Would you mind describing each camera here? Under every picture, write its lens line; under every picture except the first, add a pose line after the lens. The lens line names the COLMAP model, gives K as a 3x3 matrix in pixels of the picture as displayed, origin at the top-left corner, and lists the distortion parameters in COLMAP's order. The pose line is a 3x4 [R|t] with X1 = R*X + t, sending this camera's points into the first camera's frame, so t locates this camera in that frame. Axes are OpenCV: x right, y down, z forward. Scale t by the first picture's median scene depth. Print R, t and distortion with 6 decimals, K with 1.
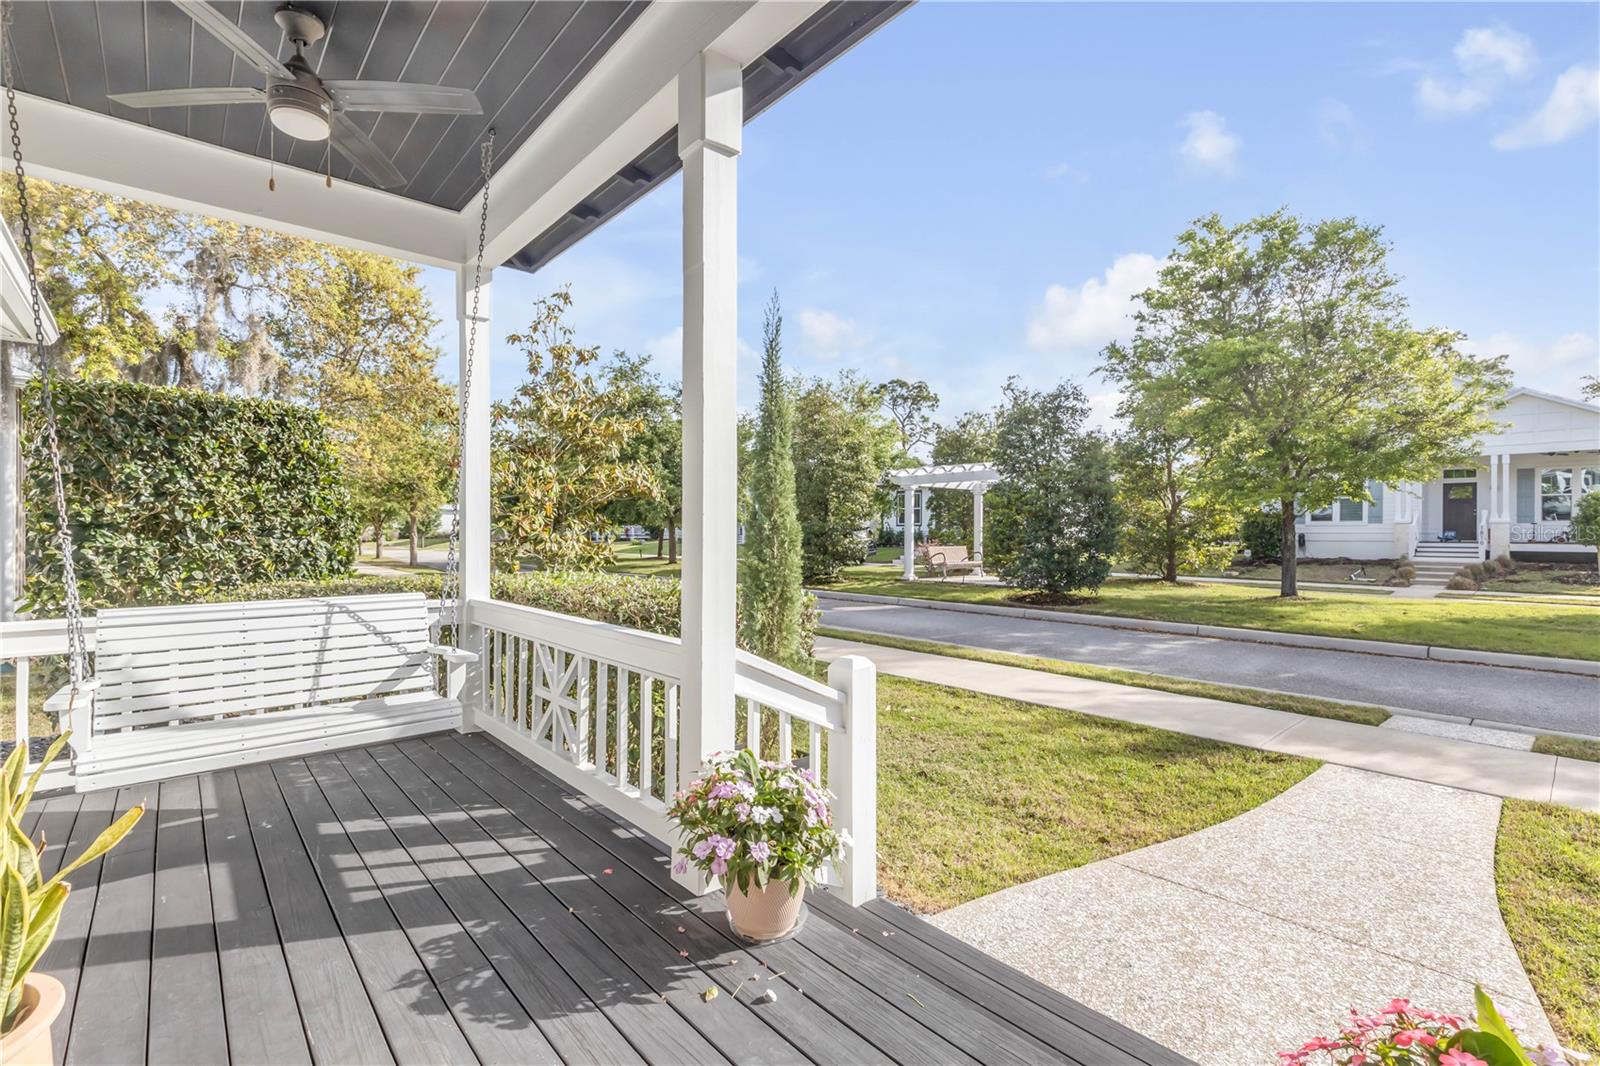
lens RADIAL K [[726.6, 0, 802.3], [0, 726.6, 527.4], [0, 0, 1]] dist [0.001014, 0.000089]
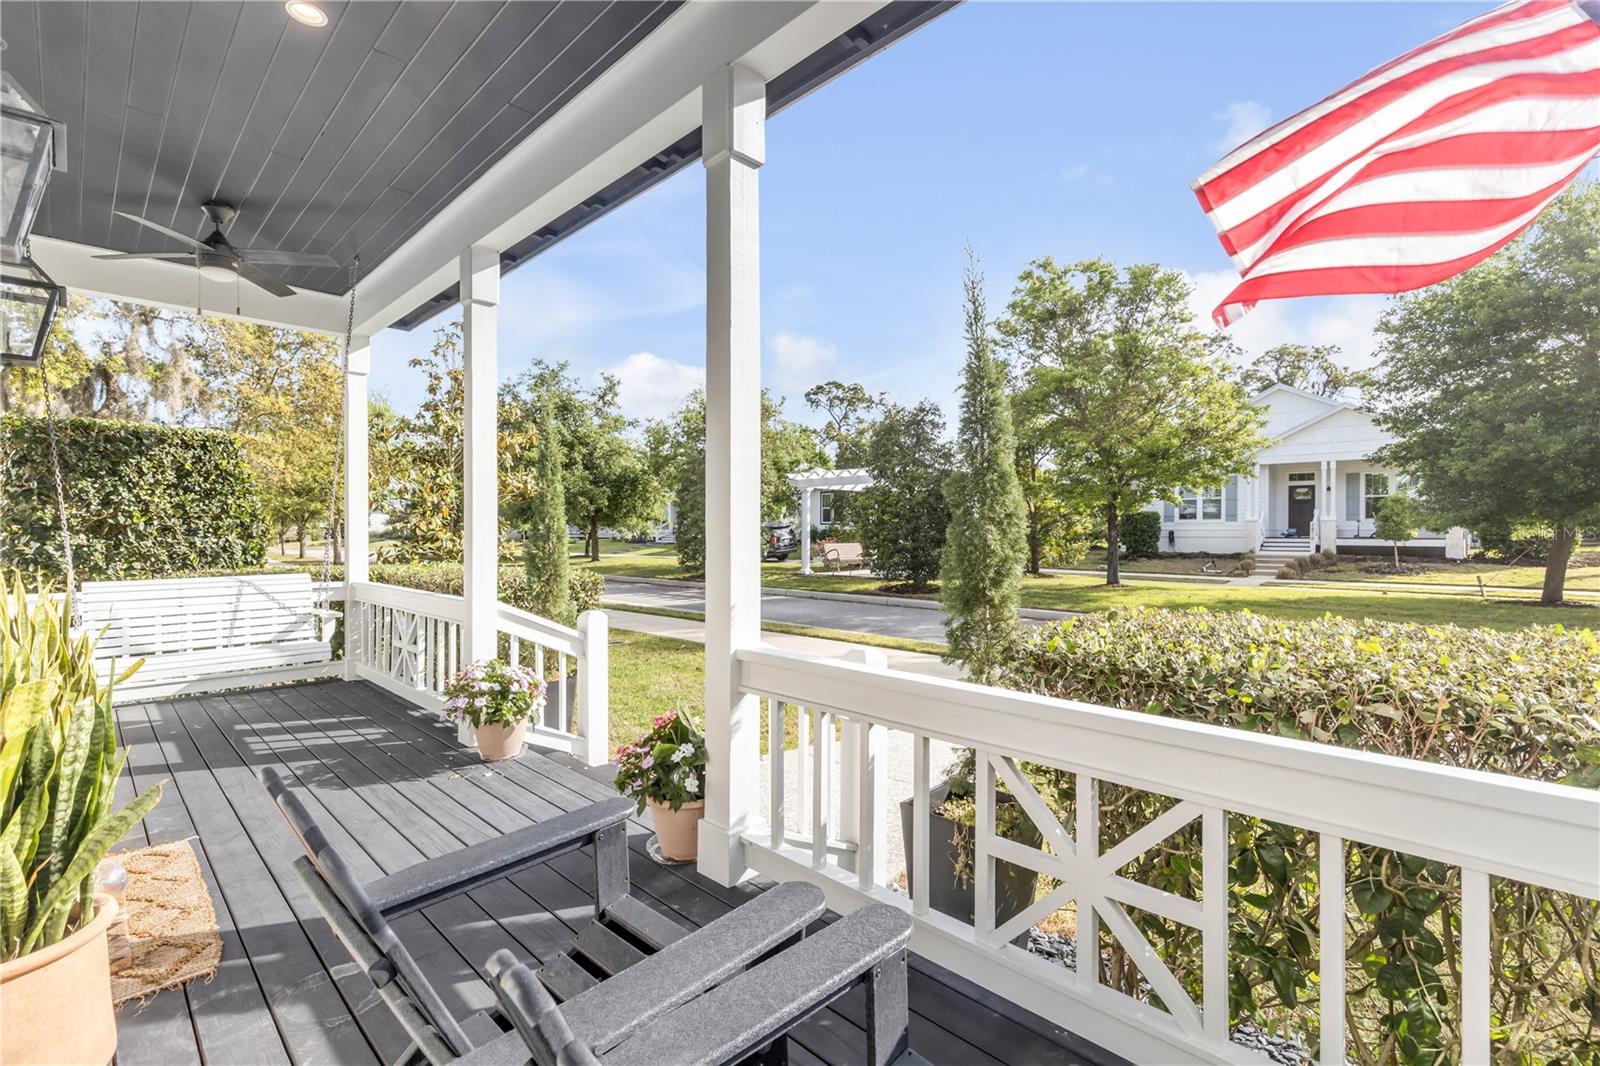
lens RADIAL K [[726.6, 0, 804.2], [0, 726.6, 528.3], [0, 0, 1]] dist [0.001014, 0.000089]
pose [[0.997267, -0.002506, 0.073836, 0.145055], [0.002218, 0.999990, 0.003984, -0.002136], [-0.073845, -0.003809, 0.997262, -0.211725]]
